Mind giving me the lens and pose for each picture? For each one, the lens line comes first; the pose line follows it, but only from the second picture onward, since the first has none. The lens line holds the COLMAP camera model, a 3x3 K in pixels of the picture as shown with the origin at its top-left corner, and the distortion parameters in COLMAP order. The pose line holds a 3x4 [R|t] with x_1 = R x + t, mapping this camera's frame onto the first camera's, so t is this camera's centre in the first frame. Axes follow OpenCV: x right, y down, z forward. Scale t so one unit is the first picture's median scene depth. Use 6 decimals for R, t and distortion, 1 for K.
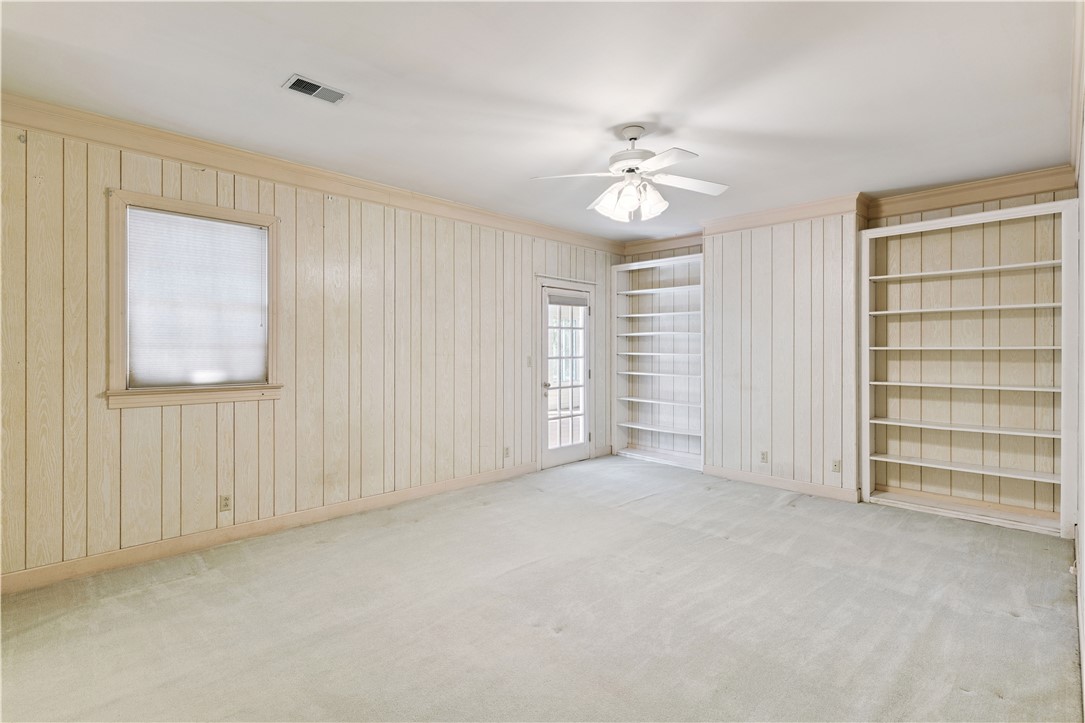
lens RADIAL K [[508.8, 0, 539.7], [0, 508.8, 355.2], [0, 0, 1]] dist [0.002884, 0.000052]
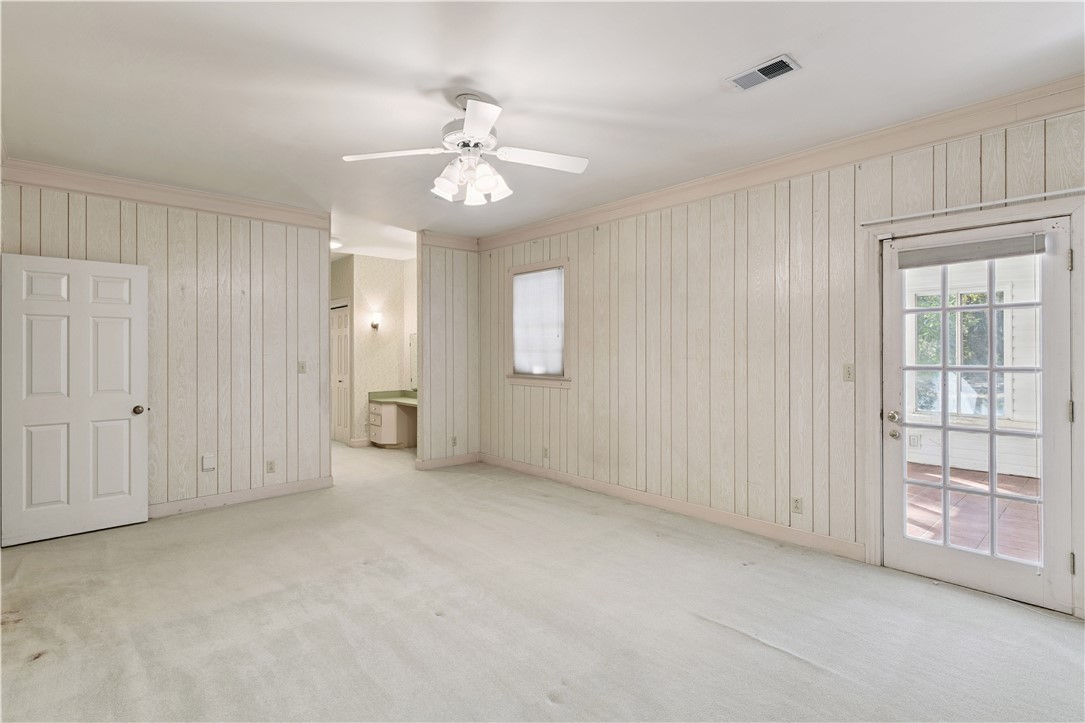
lens RADIAL K [[508.8, 0, 539.7], [0, 508.8, 353.6], [0, 0, 1]] dist [0.002884, 0.000052]
pose [[-0.018214, 0.004311, -0.999825, 0.736769], [-0.006256, 0.999971, 0.004426, -0.012857], [0.999815, 0.006335, -0.018187, 0.805047]]
